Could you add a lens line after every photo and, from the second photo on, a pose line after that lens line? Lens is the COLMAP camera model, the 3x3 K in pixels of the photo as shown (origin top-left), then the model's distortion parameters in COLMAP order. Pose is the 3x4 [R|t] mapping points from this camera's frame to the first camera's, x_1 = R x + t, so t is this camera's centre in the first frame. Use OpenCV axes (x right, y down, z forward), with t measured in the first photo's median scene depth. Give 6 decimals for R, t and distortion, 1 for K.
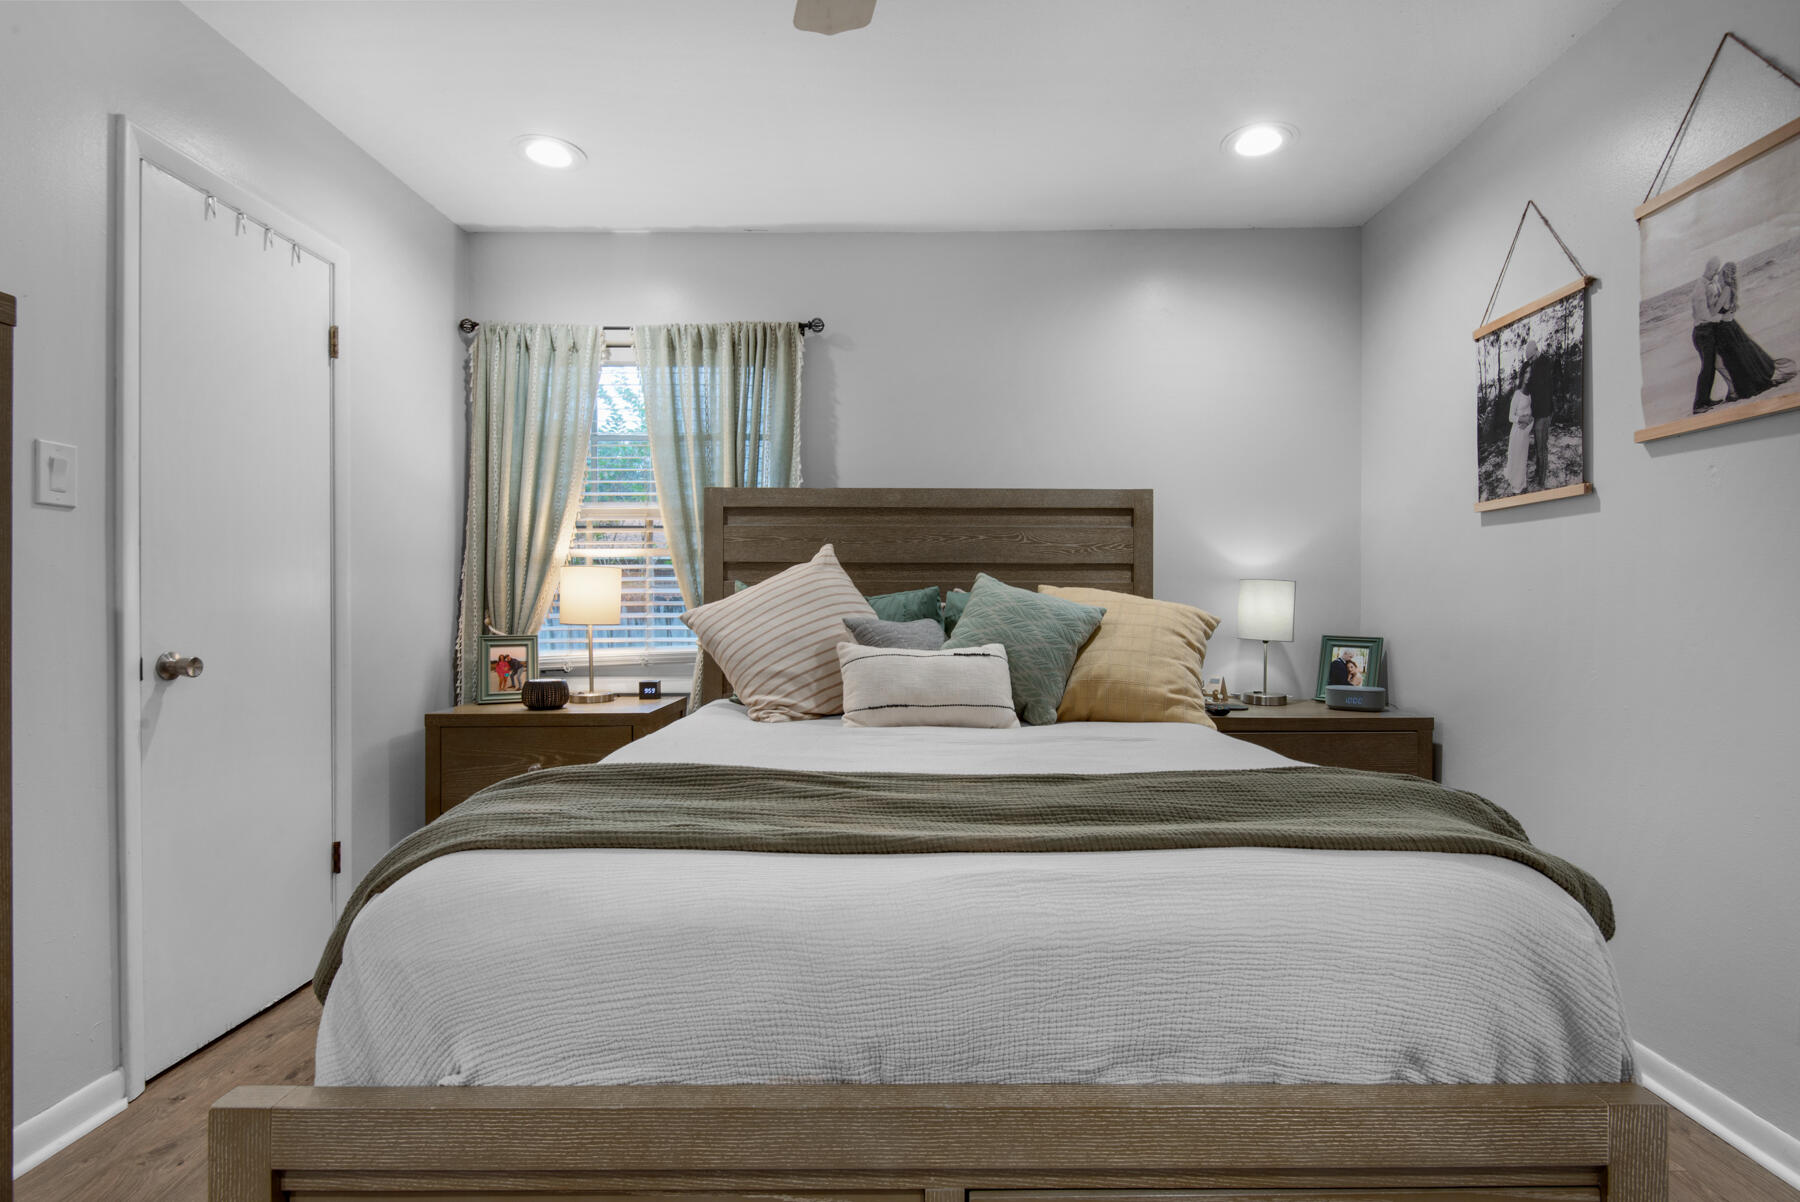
lens RADIAL K [[857.9, 0, 900.0], [0, 857.9, 601.0], [0, 0, 1]] dist [0.001558, -0.014391]
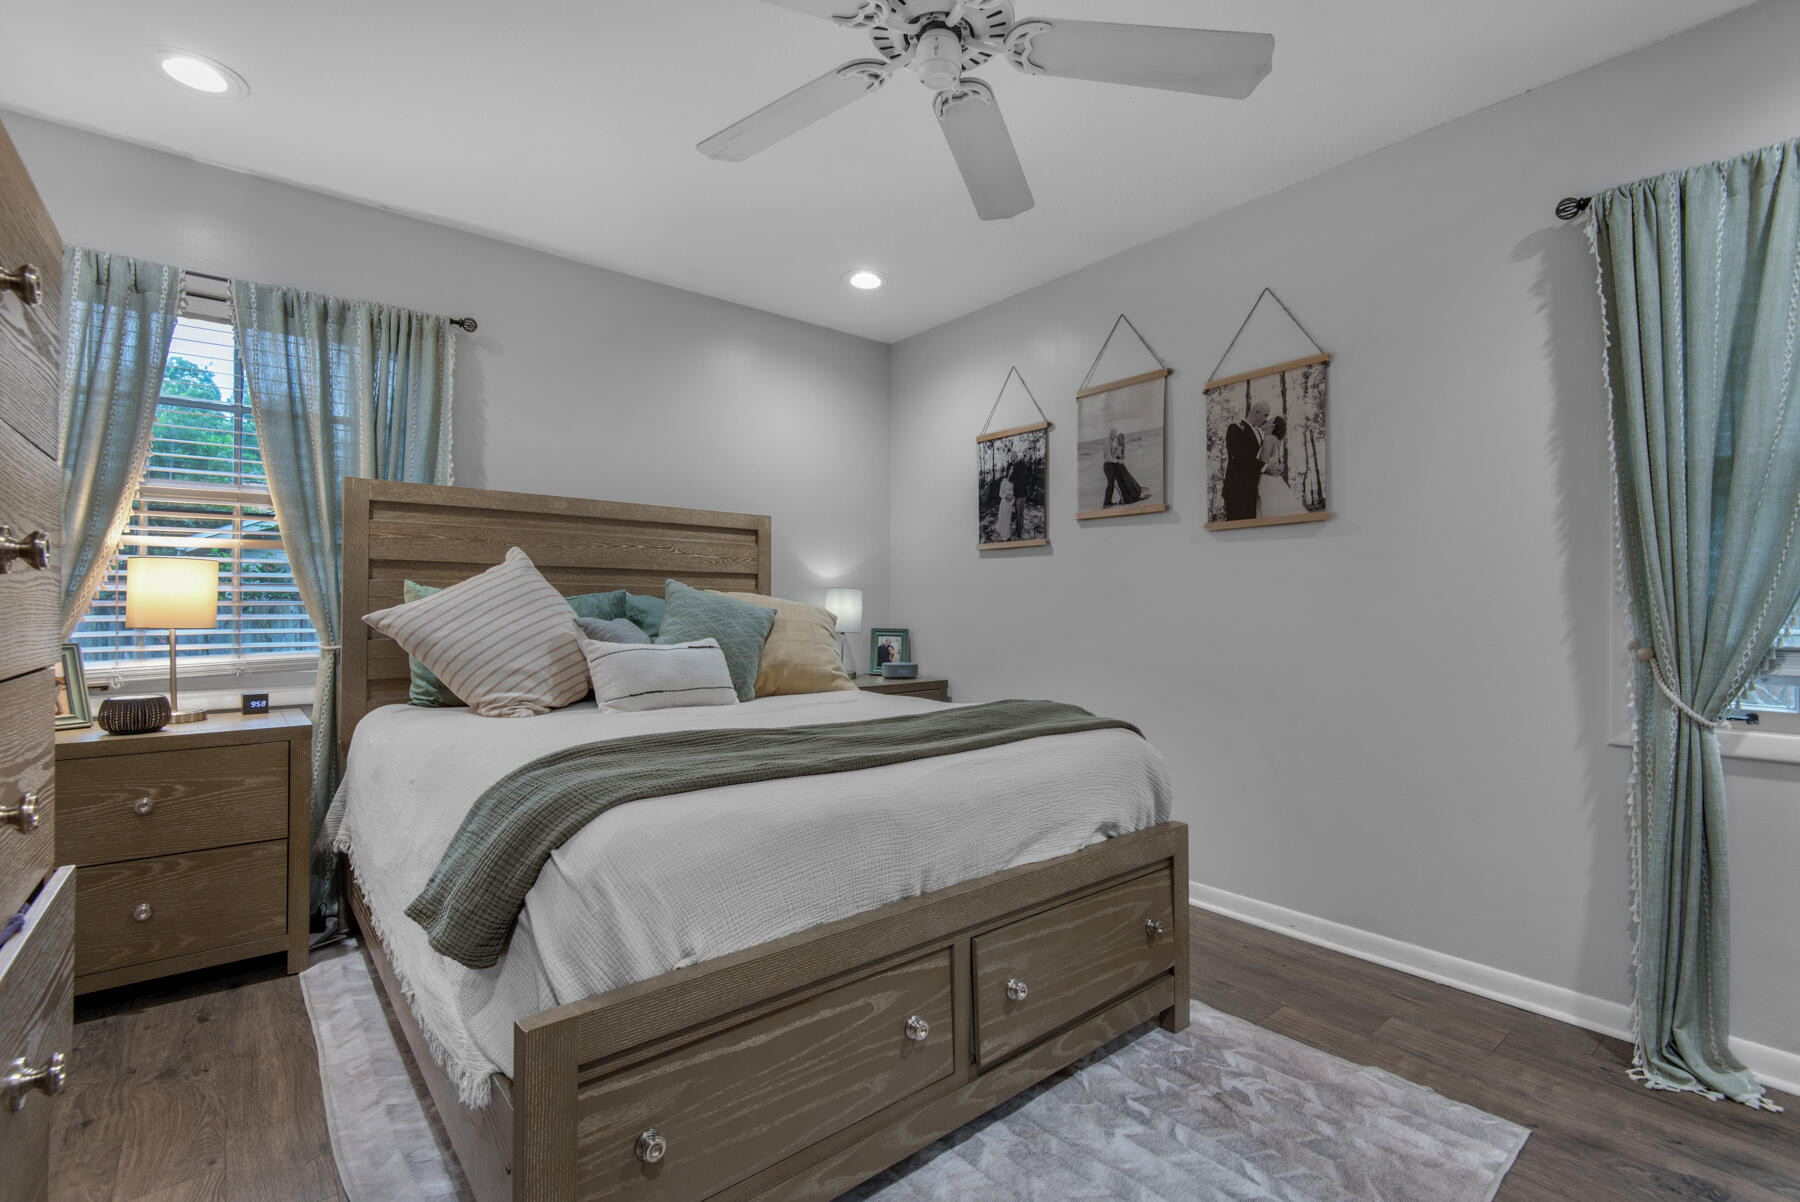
lens RADIAL K [[805.5, 0, 922.1], [0, 805.5, 595.7], [0, 0, 1]] dist [0.020984, -0.032387]
pose [[0.748276, 0.011529, 0.663288, -0.431048], [-0.006408, 0.999928, -0.010152, -0.001014], [-0.663357, 0.003346, 0.748296, -0.068399]]
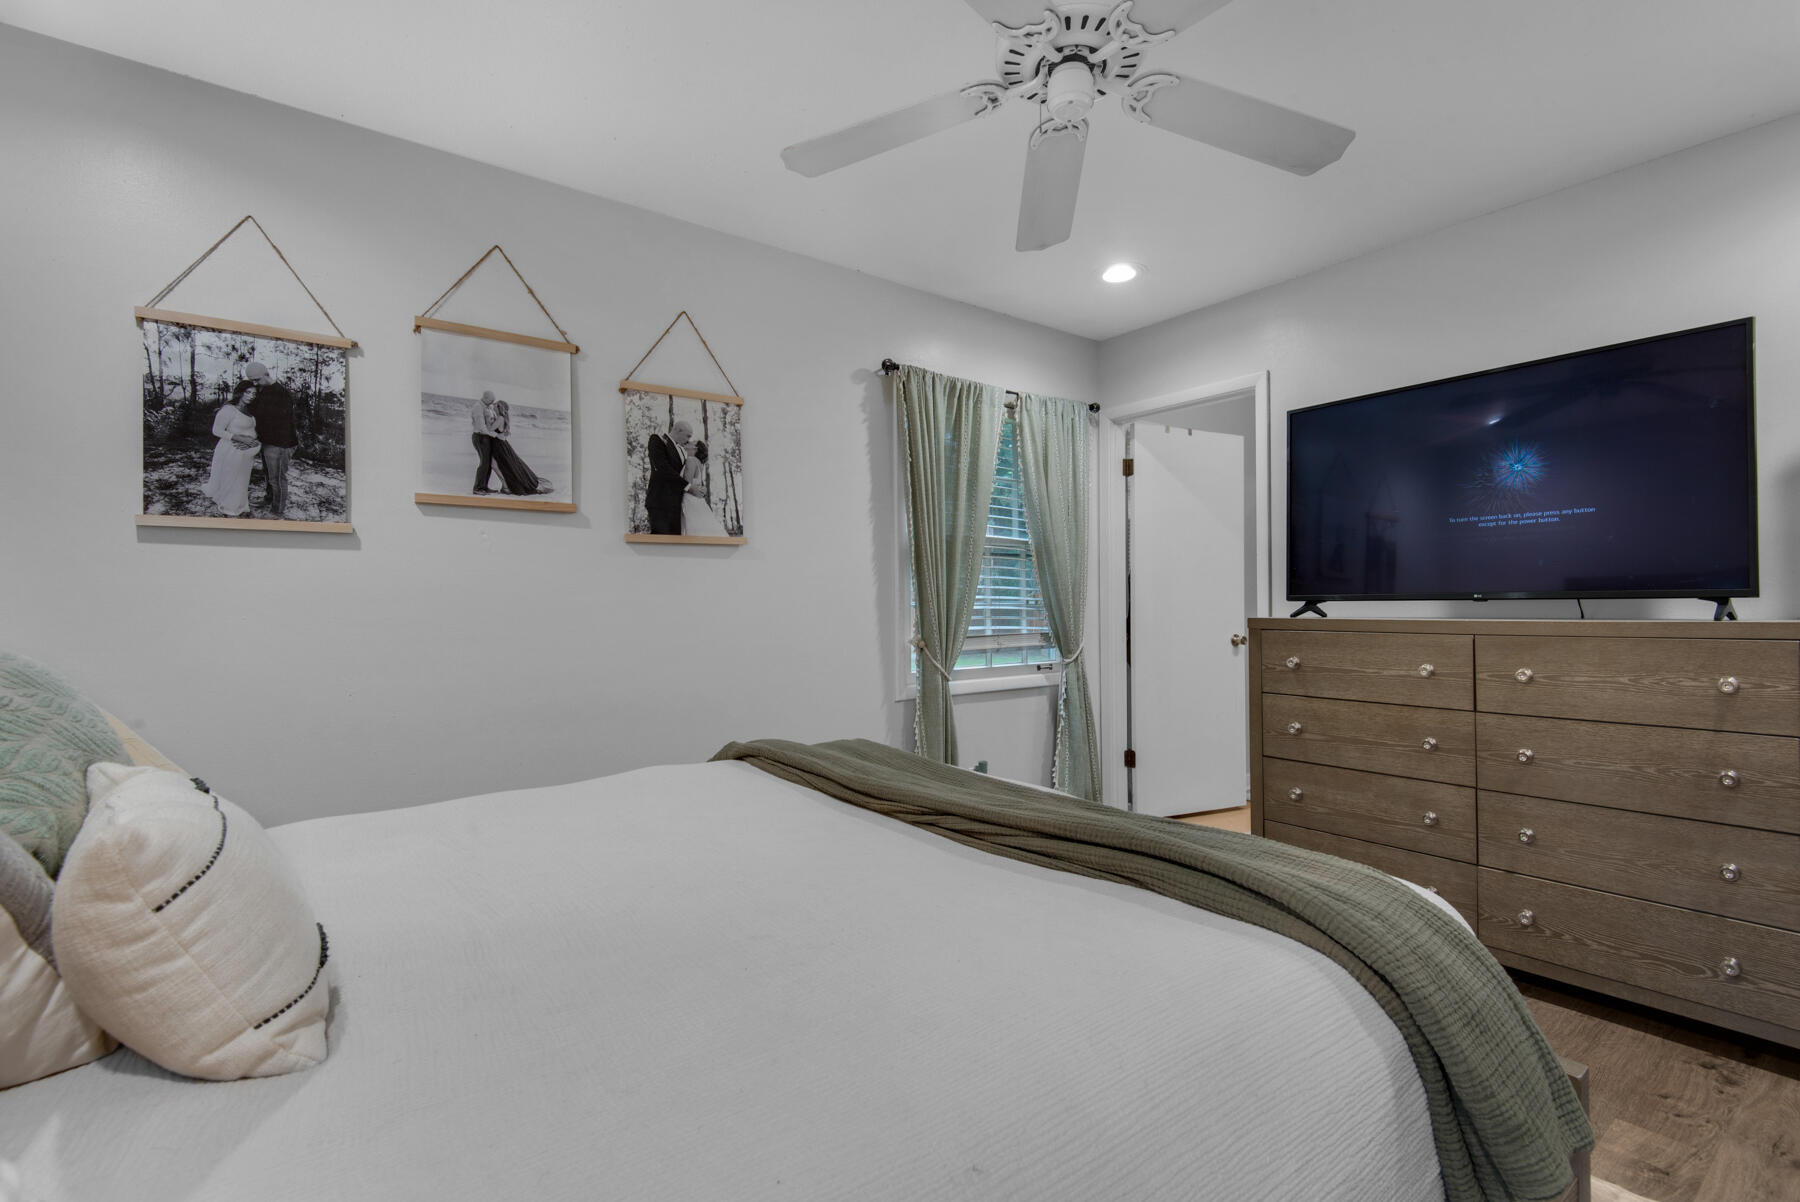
lens RADIAL K [[805.5, 0, 922.1], [0, 805.5, 595.7], [0, 0, 1]] dist [0.020984, -0.032387]
pose [[-0.641801, 0.011754, 0.766781, -0.427427], [0.004688, 0.999924, -0.011404, -0.023931], [-0.766857, -0.003725, -0.641807, 0.962027]]
